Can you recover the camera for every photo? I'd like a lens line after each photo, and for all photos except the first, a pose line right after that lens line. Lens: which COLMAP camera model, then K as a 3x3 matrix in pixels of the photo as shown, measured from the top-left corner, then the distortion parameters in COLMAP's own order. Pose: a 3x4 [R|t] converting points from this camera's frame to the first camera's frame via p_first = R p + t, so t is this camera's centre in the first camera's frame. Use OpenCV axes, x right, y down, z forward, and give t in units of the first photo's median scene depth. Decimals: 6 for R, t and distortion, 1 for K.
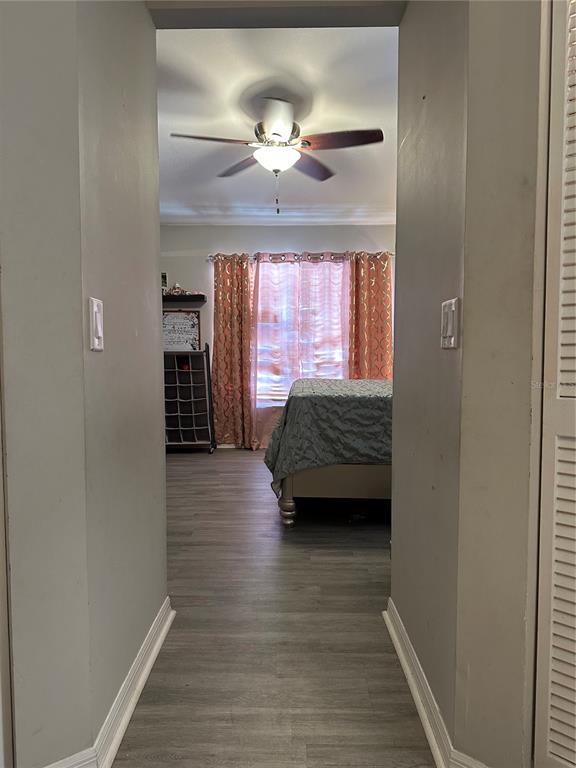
lens RADIAL K [[540.5, 0, 280.8], [0, 540.5, 403.3], [0, 0, 1]] dist [0.095092, -0.112659]
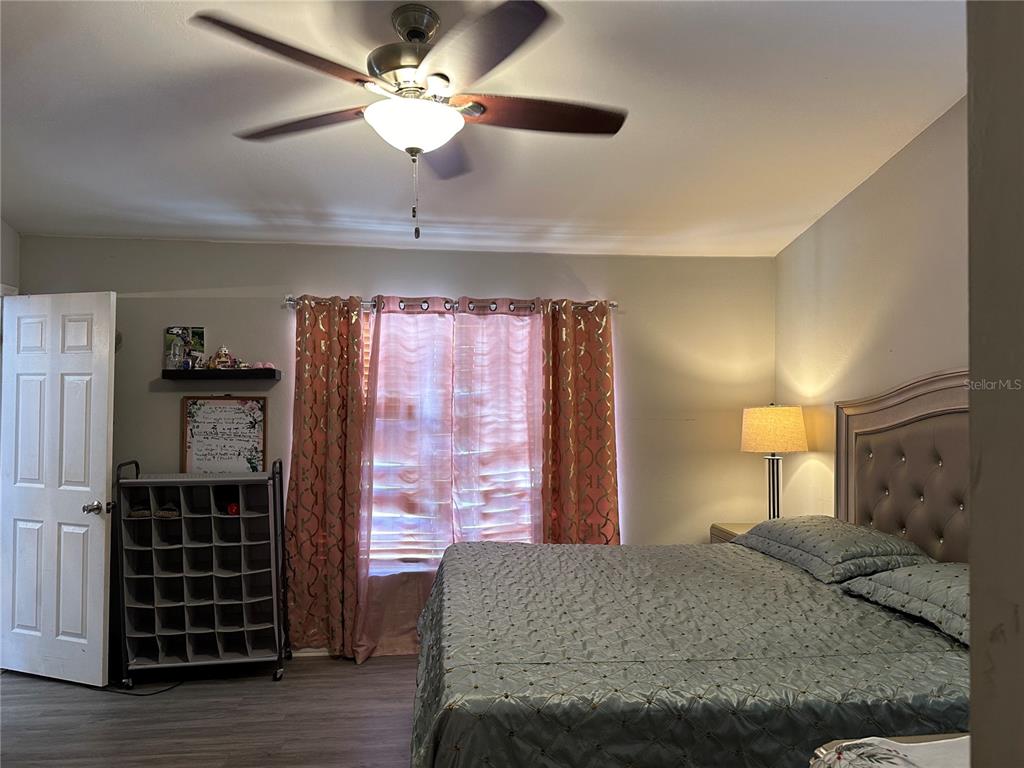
lens RADIAL K [[711.0, 0, 512.9], [0, 711.0, 387.3], [0, 0, 1]] dist [0.074852, -0.104846]
pose [[0.991164, 0.010241, 0.132245, -0.001952], [0.003463, 0.994677, -0.102983, -0.106645], [-0.132596, 0.102531, 0.985853, 0.270987]]
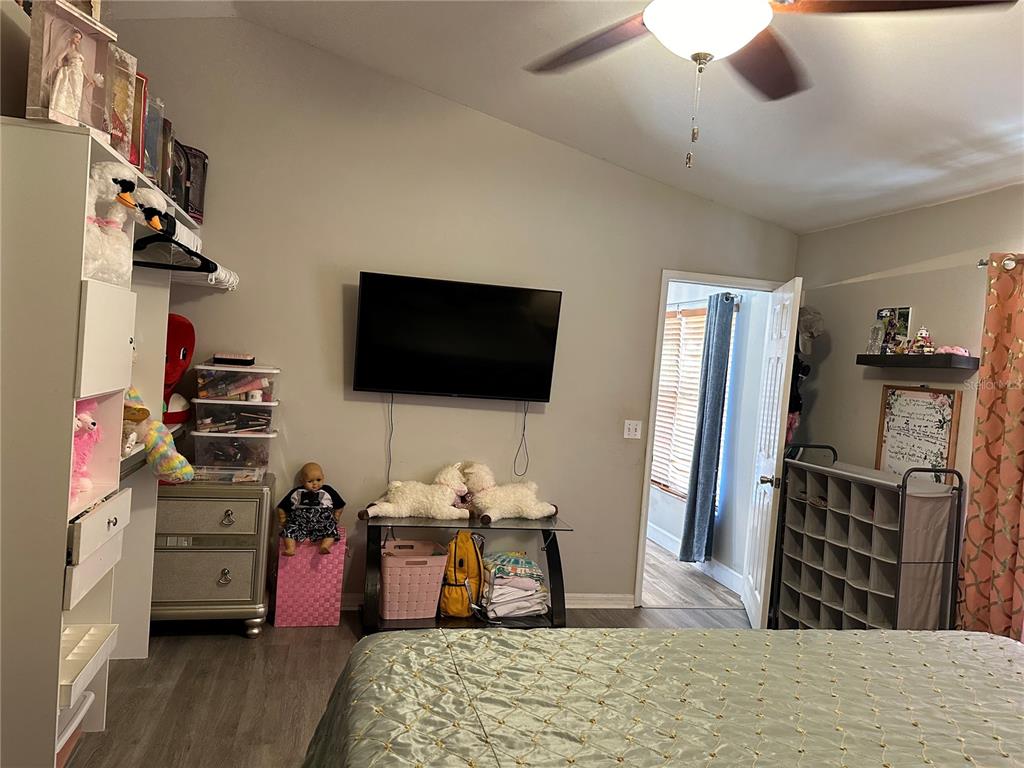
lens RADIAL K [[711.0, 0, 512.9], [0, 711.0, 387.3], [0, 0, 1]] dist [0.074852, -0.104846]
pose [[0.257722, 0.061794, -0.964241, 0.300623], [-0.167732, 0.985662, 0.018335, -0.125866], [0.951549, 0.157009, 0.264391, 0.525717]]
